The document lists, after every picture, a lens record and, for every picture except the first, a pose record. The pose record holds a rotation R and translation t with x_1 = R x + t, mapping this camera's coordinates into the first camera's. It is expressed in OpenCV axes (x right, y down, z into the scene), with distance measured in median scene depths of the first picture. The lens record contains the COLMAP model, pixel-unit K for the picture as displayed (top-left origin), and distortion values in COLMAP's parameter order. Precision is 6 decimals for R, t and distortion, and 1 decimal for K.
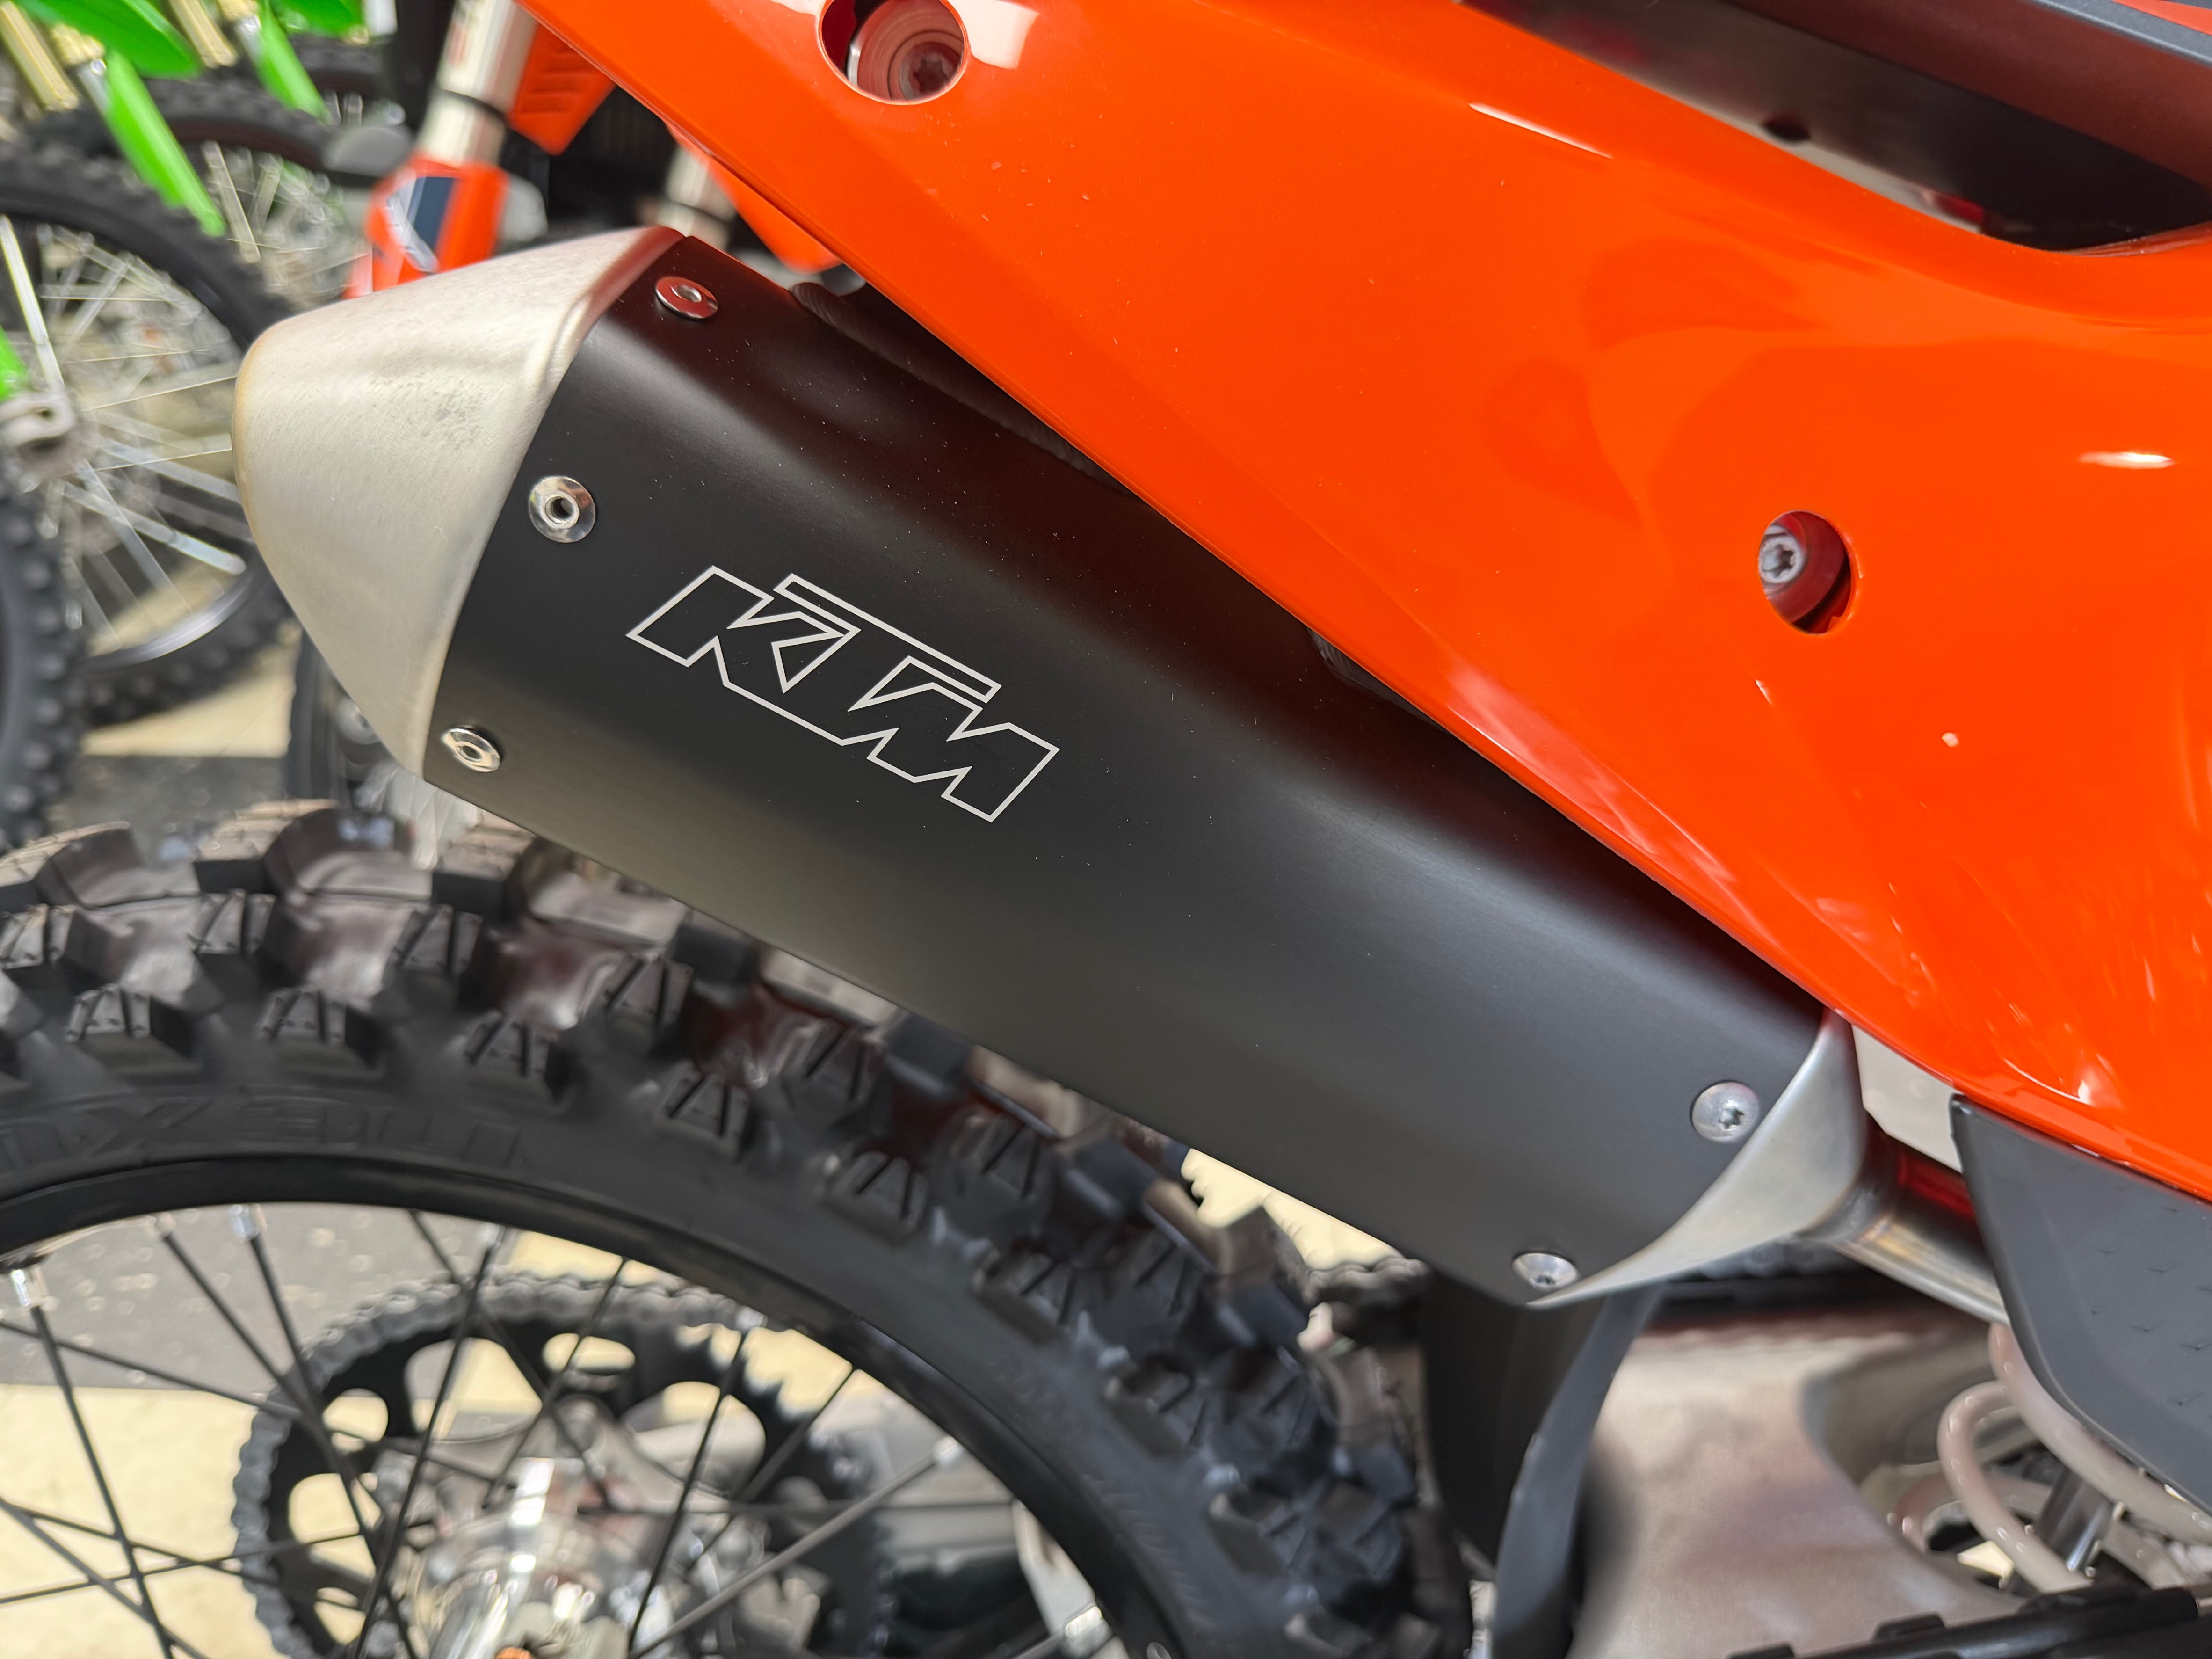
lens RADIAL K [[1568.3, 0, 1106.0], [0, 1568.3, 829.5], [0, 0, 1]] dist [-0.004270, -0.022063]
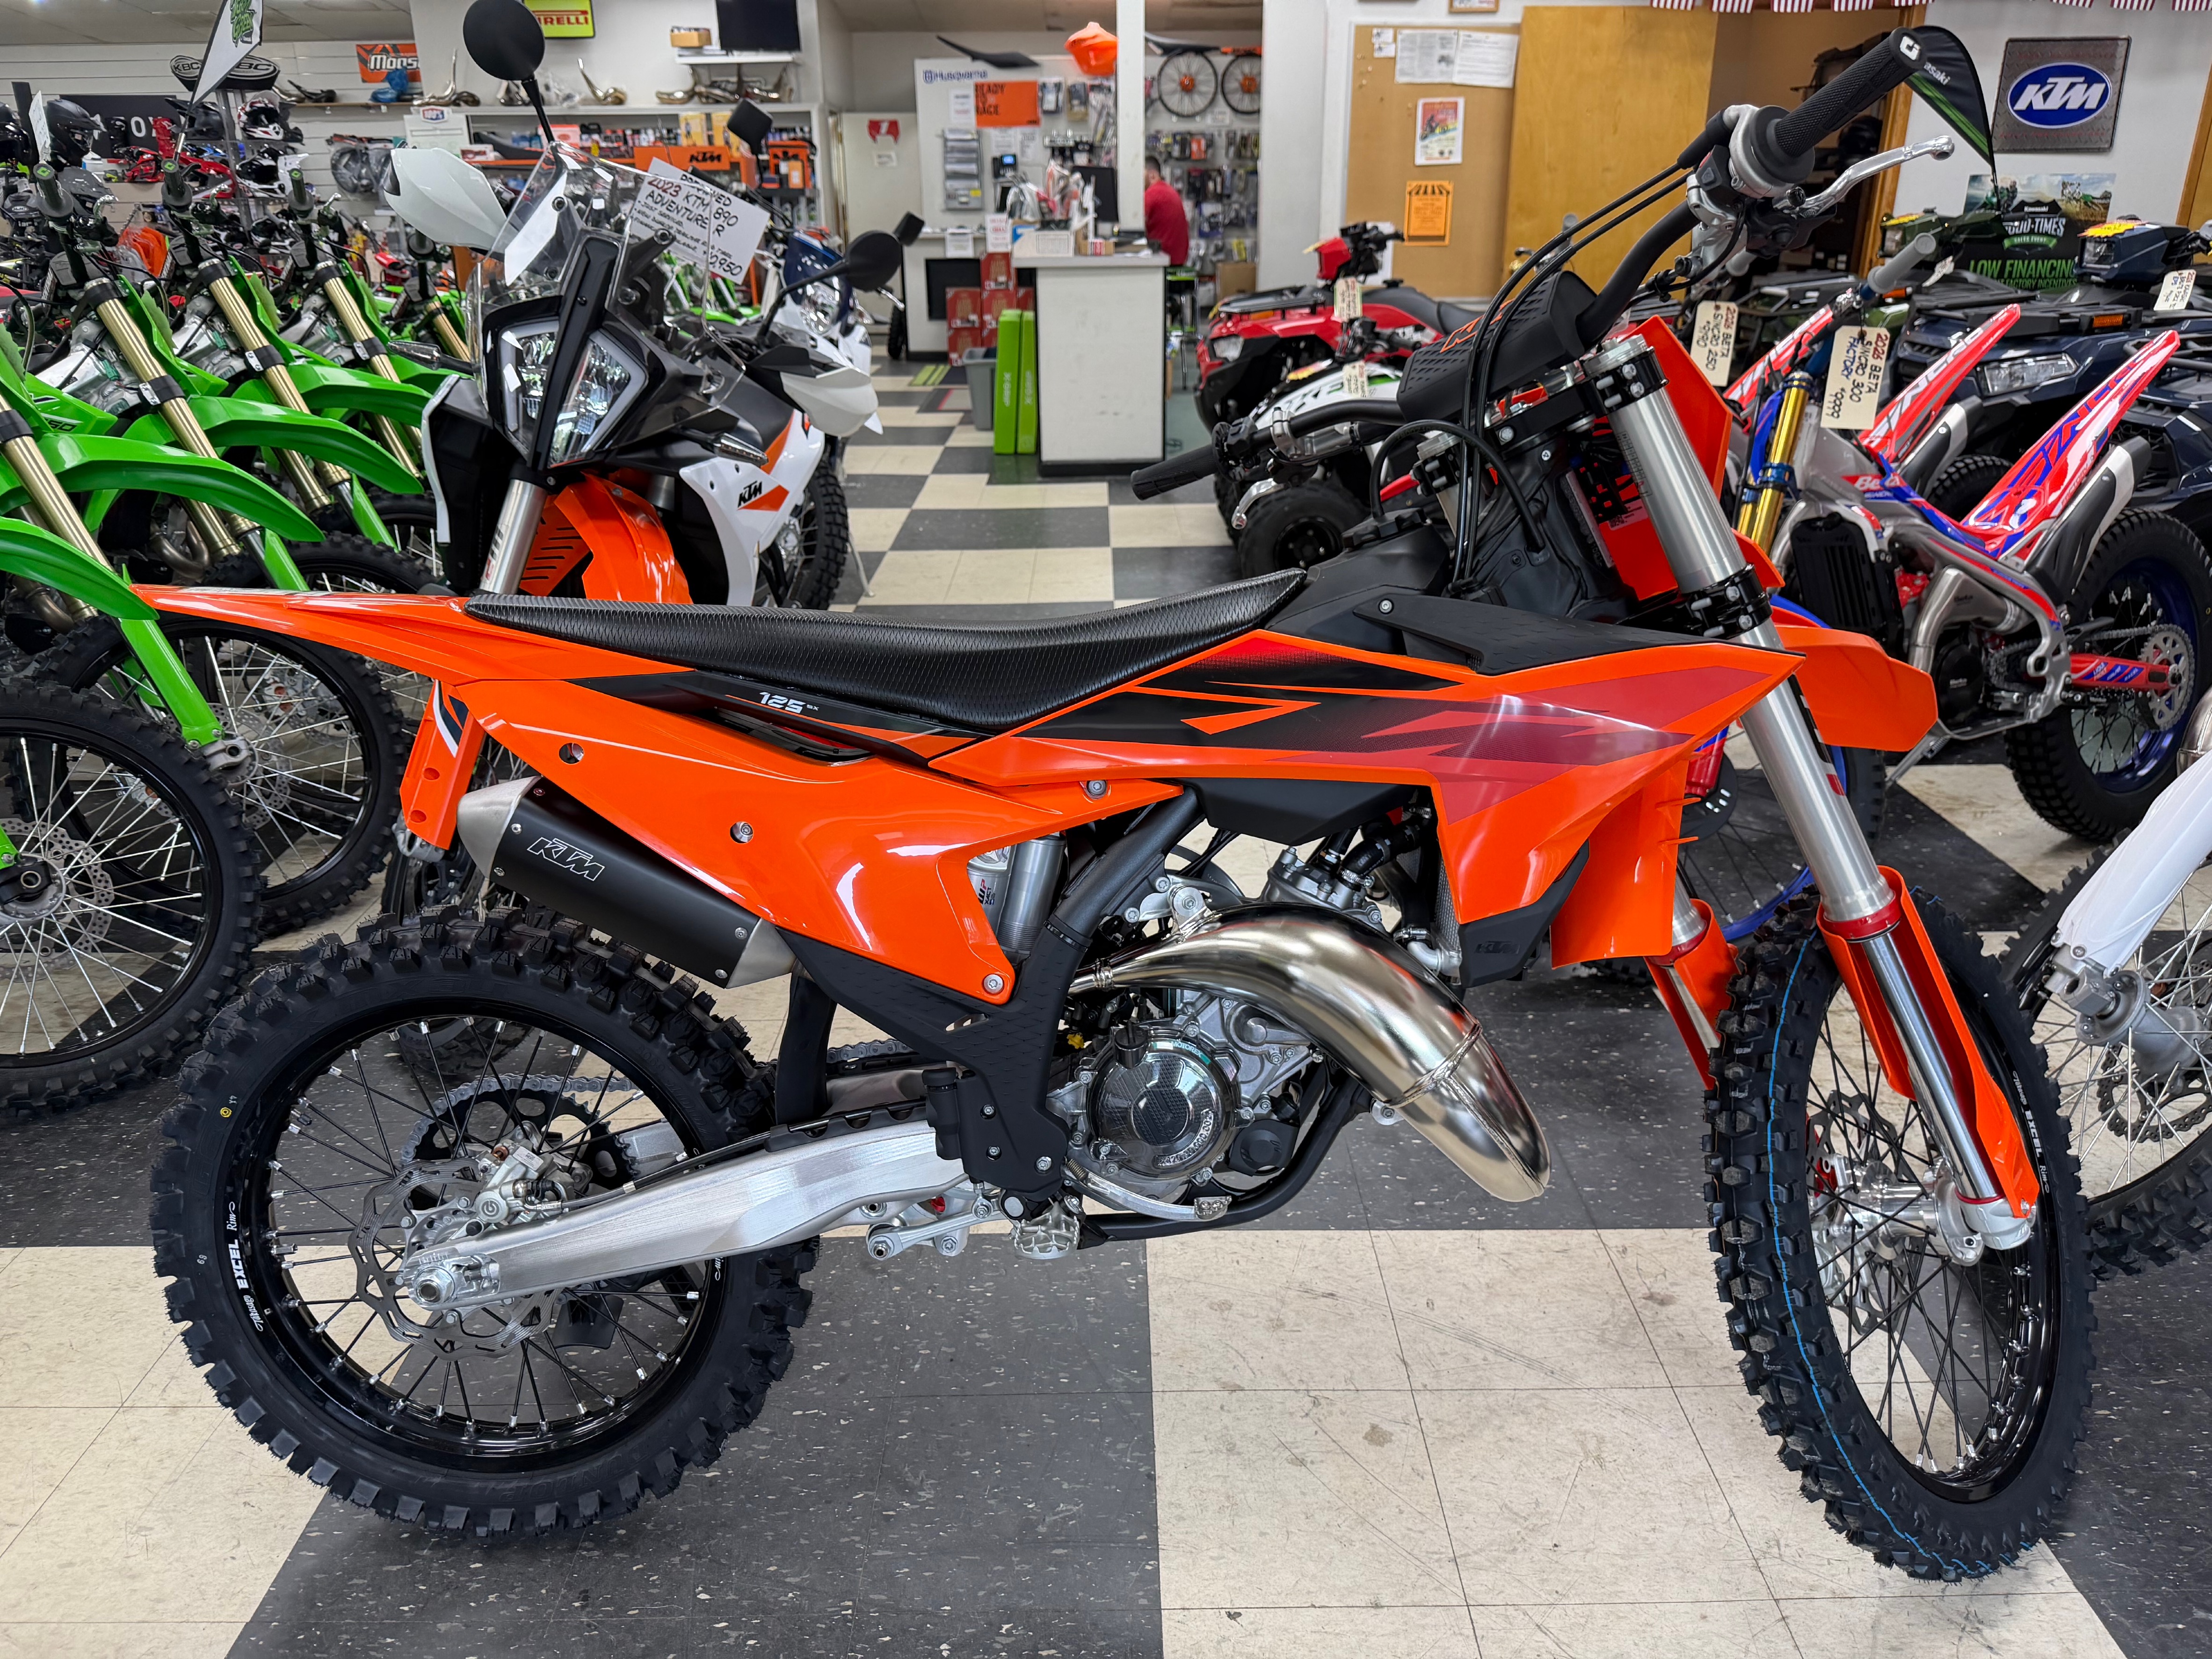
lens RADIAL K [[1551.9, 0, 1106.0], [0, 1551.9, 829.5], [0, 0, 1]] dist [0.001154, -0.005021]
pose [[0.999126, -0.041543, 0.004730, 0.717085], [0.041788, 0.988343, -0.146399, 0.289512], [0.001407, 0.146469, 0.989214, -1.848510]]
